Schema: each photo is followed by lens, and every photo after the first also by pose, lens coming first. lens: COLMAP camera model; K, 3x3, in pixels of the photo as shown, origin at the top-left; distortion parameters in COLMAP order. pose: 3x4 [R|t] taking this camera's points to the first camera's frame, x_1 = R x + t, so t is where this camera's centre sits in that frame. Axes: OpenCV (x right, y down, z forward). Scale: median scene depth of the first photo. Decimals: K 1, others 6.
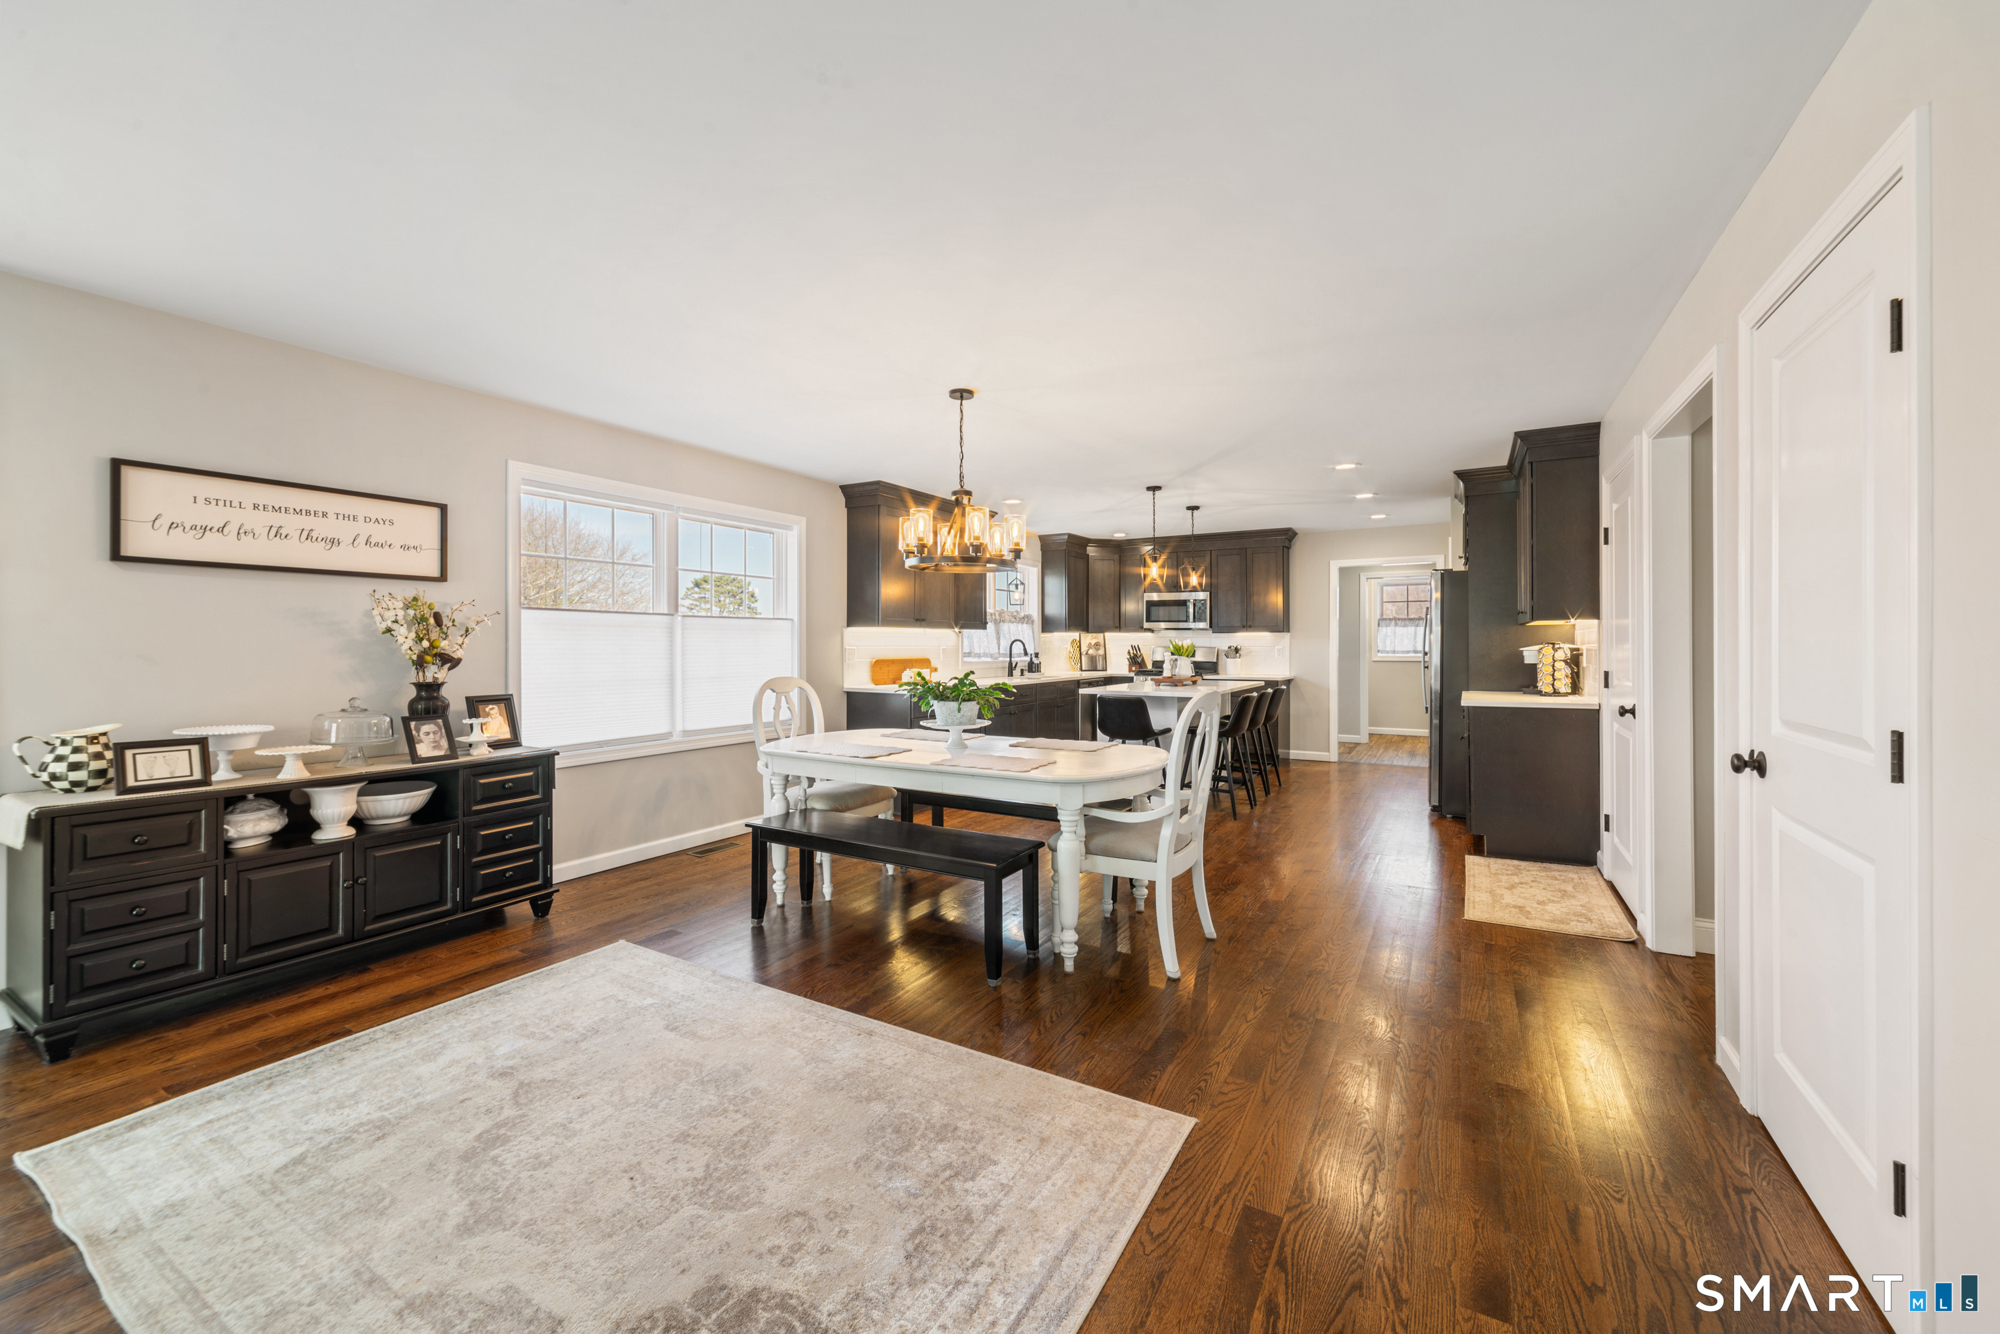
lens RADIAL K [[783.5, 0, 1003.8], [0, 783.5, 638.5], [0, 0, 1]] dist [-0.001137, 0.001006]
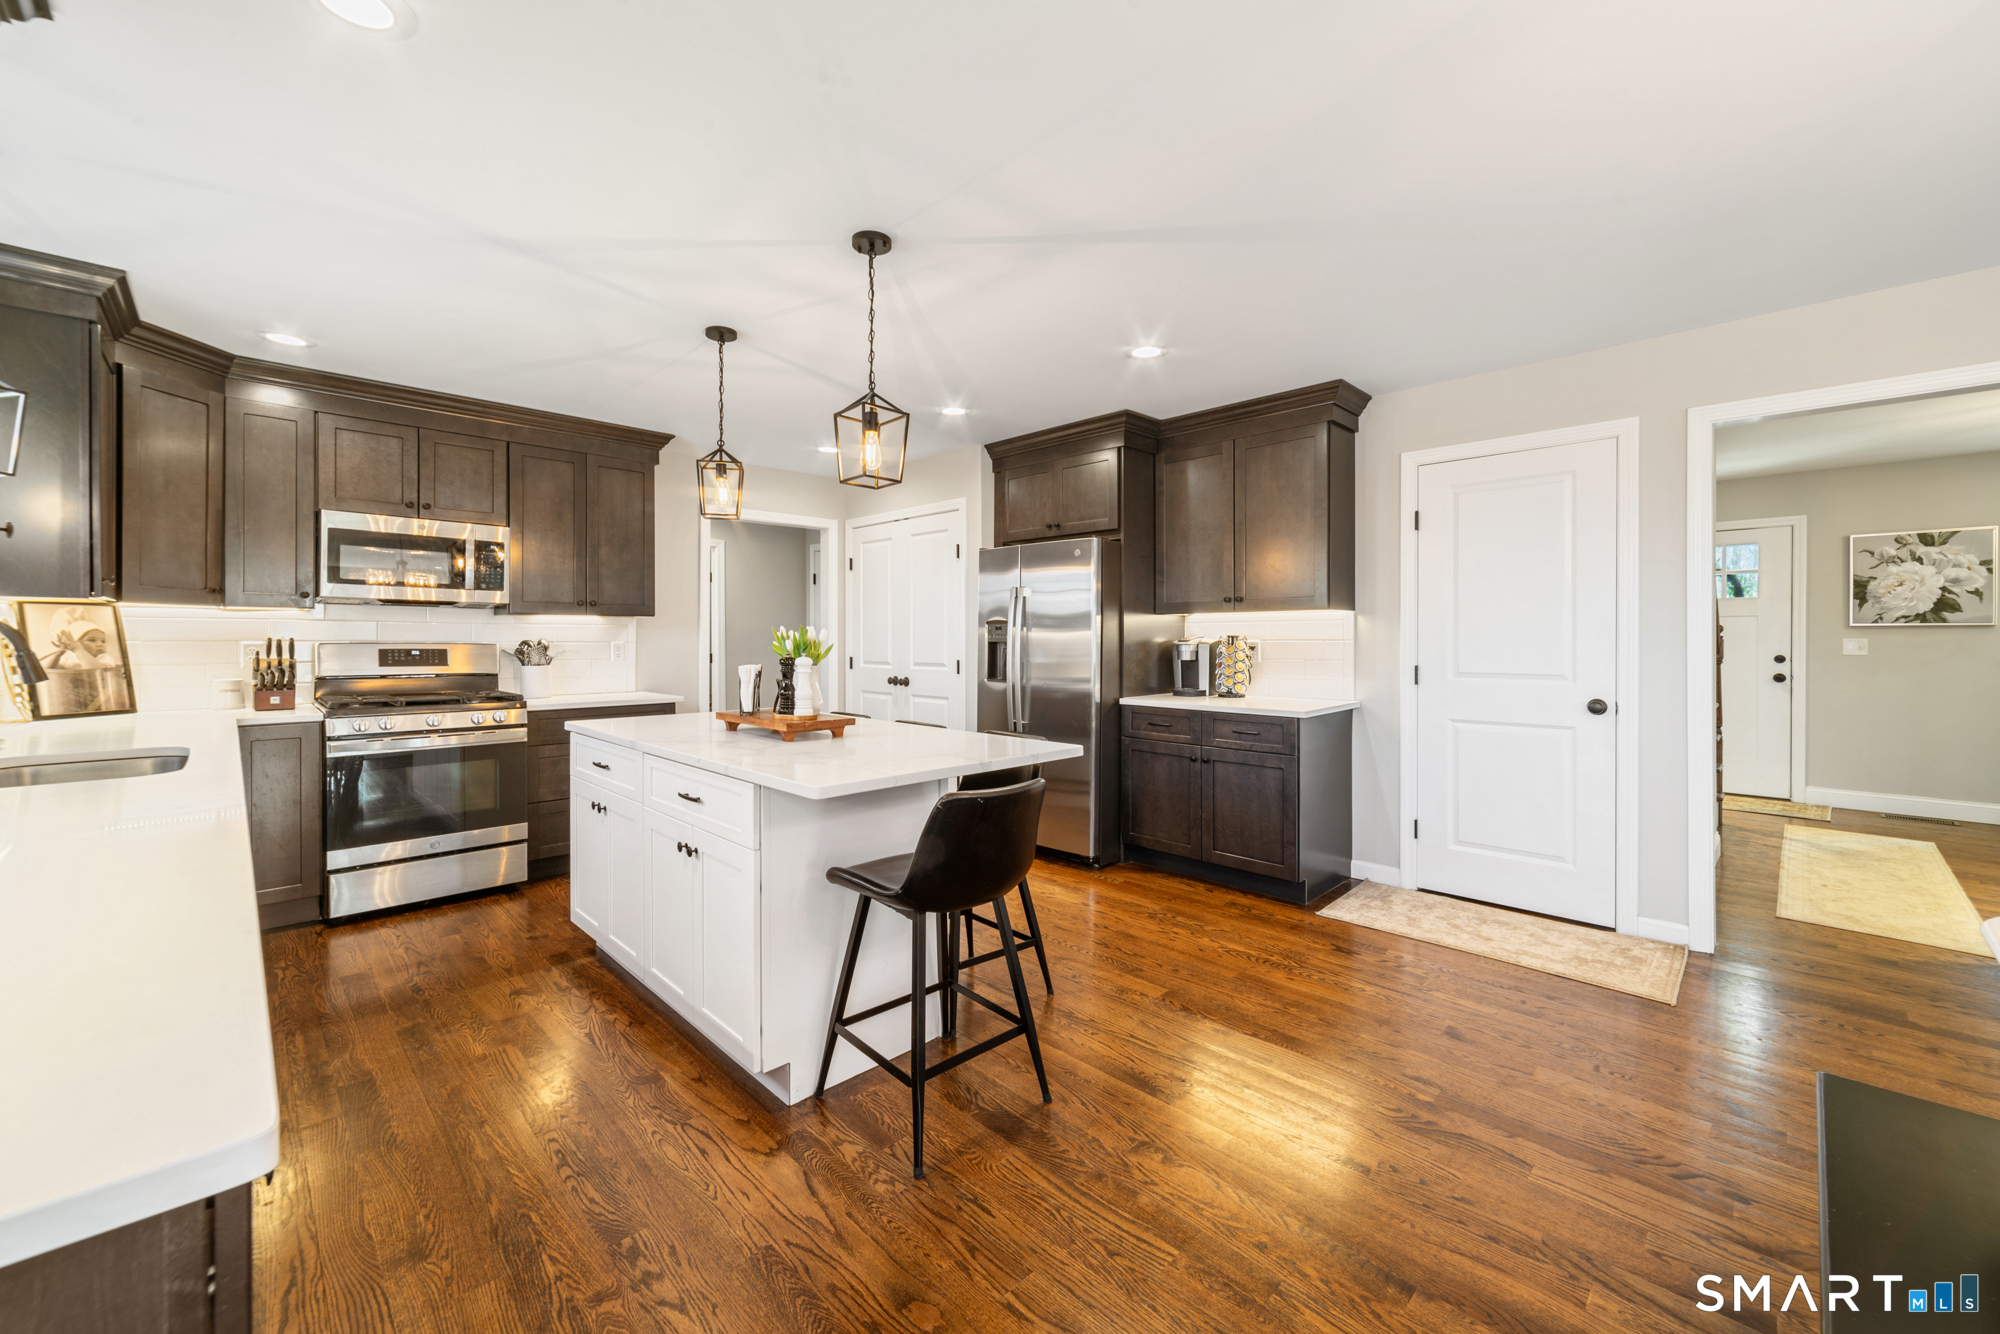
lens RADIAL K [[783.5, 0, 997.6], [0, 783.5, 638.7], [0, 0, 1]] dist [-0.001137, 0.001006]
pose [[0.259170, -0.000931, 0.965831, -0.213739], [-0.007374, 0.999968, 0.002943, 0.008364], [-0.965803, -0.007885, 0.259155, 1.046647]]
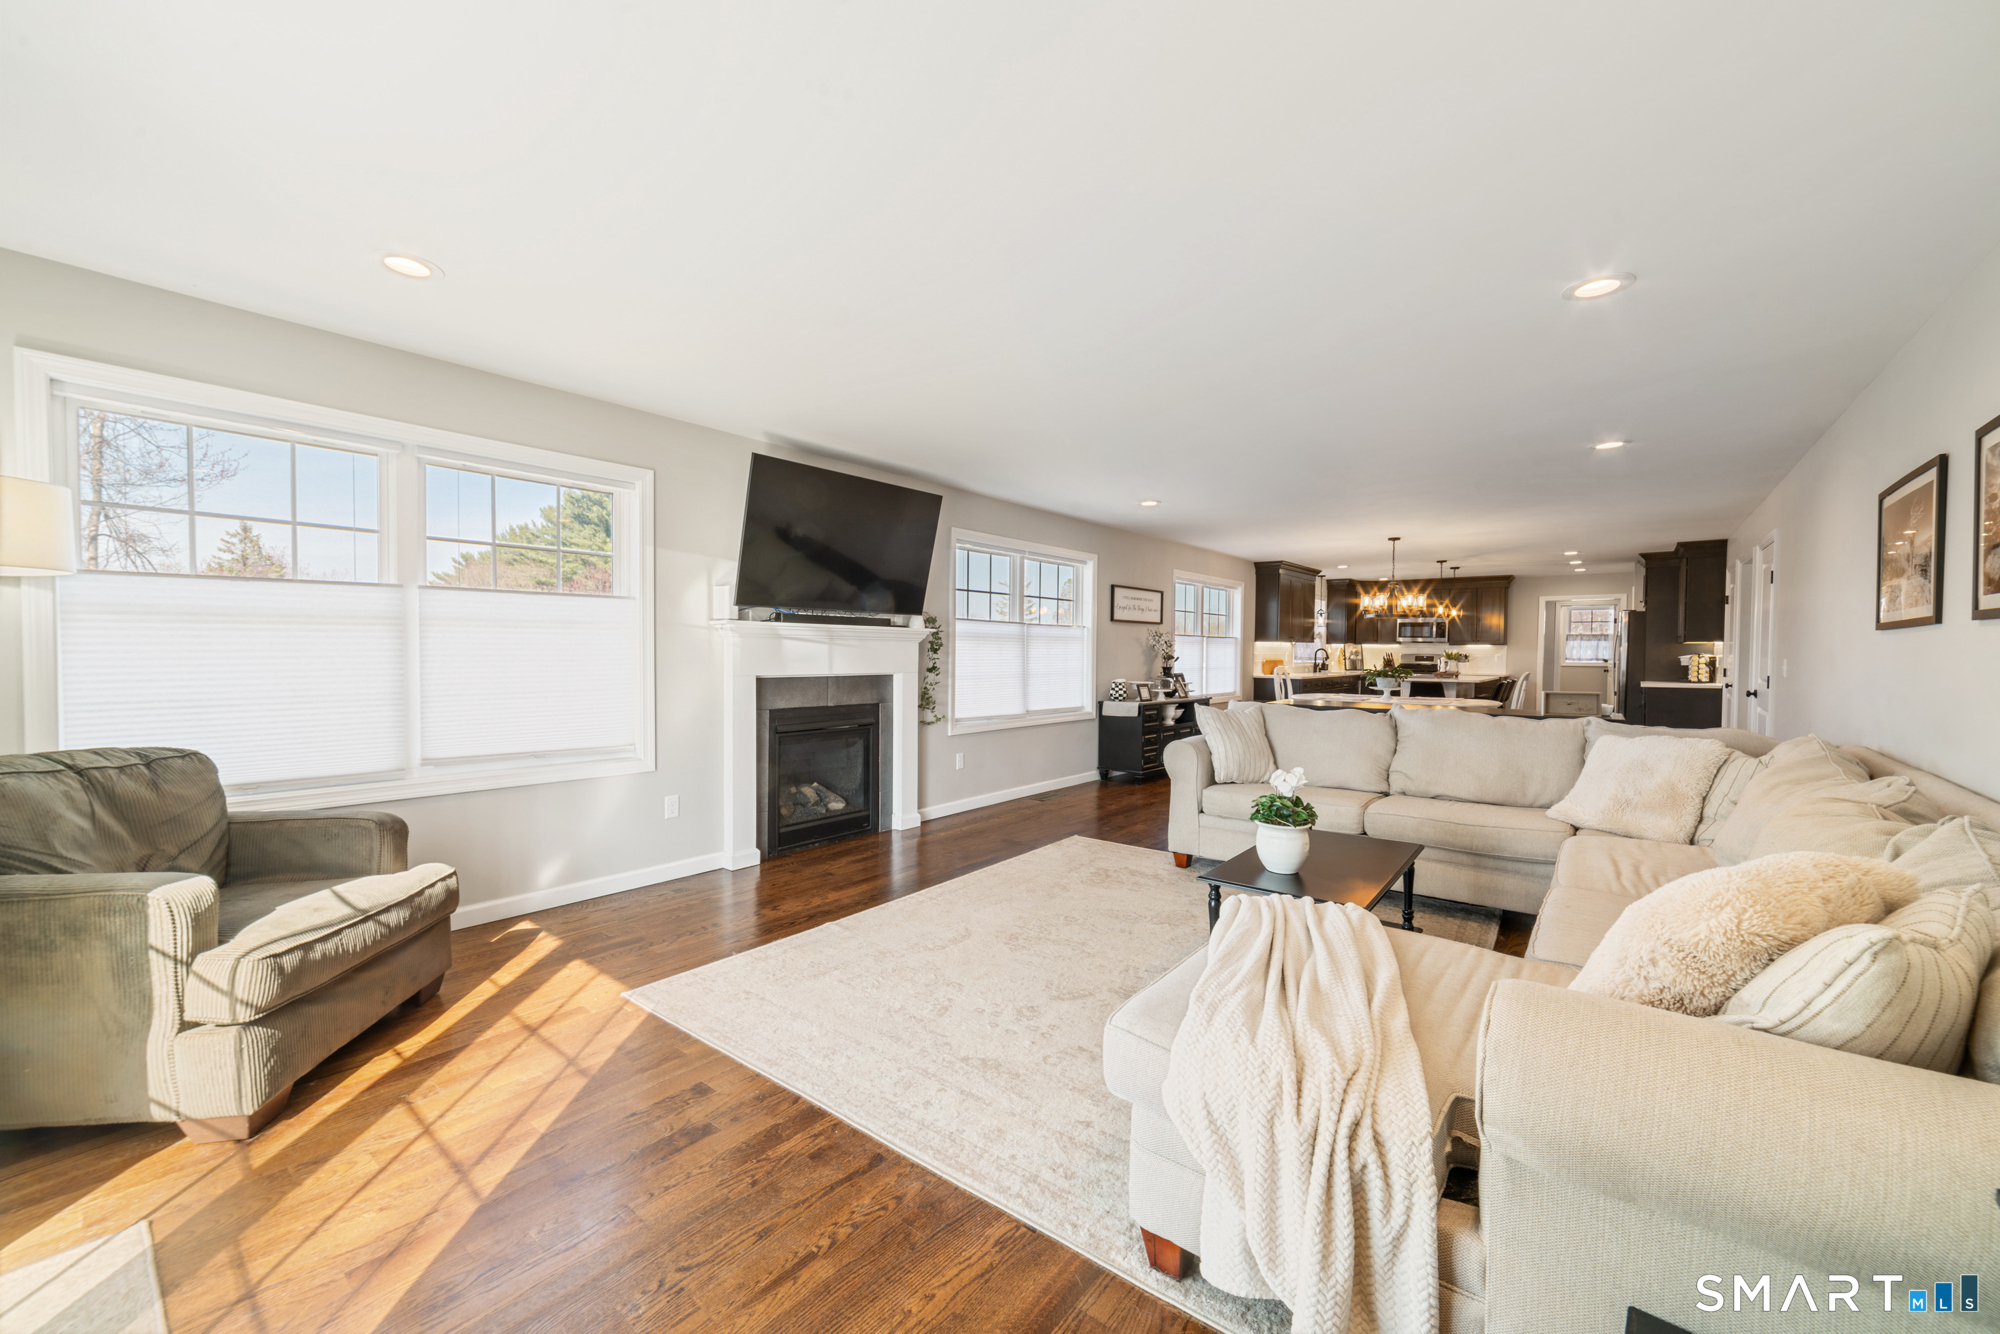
lens RADIAL K [[783.5, 0, 992.8], [0, 783.5, 665.8], [0, 0, 1]] dist [-0.001137, 0.001006]
pose [[0.988867, 0.009380, -0.148507, -0.651928], [-0.005158, 0.999572, 0.028785, -0.010435], [0.148714, -0.027699, 0.988492, -1.048495]]
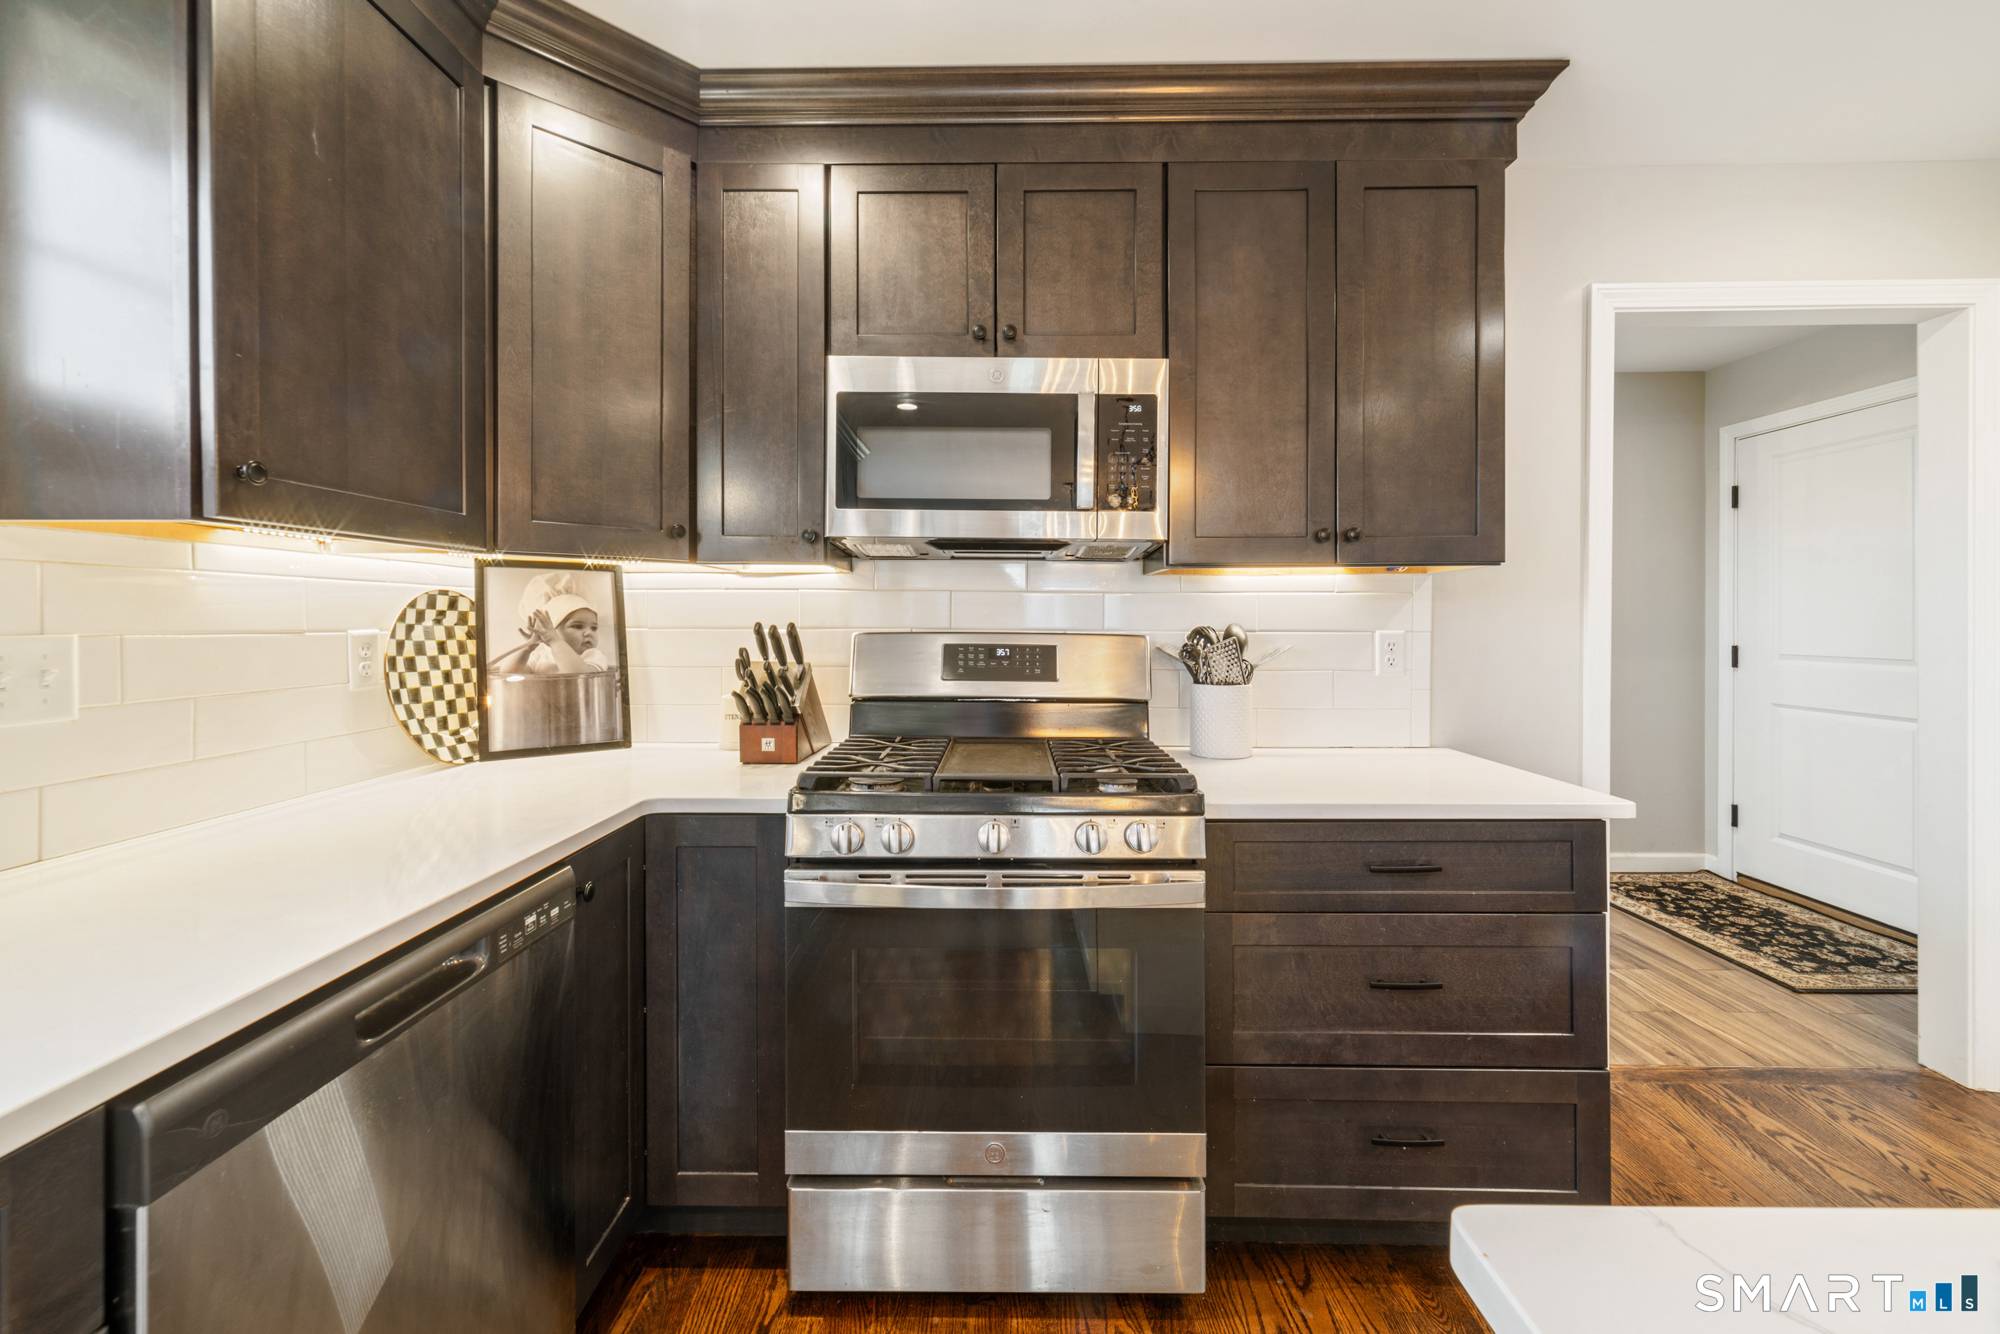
lens RADIAL K [[783.5, 0, 995.6], [0, 783.5, 624.0], [0, 0, 1]] dist [-0.001137, 0.001006]
pose [[0.870711, -0.002023, 0.491791, 0.222099], [-0.003084, 0.999949, 0.009575, 0.011568], [-0.491785, -0.009854, 0.870661, 1.502181]]
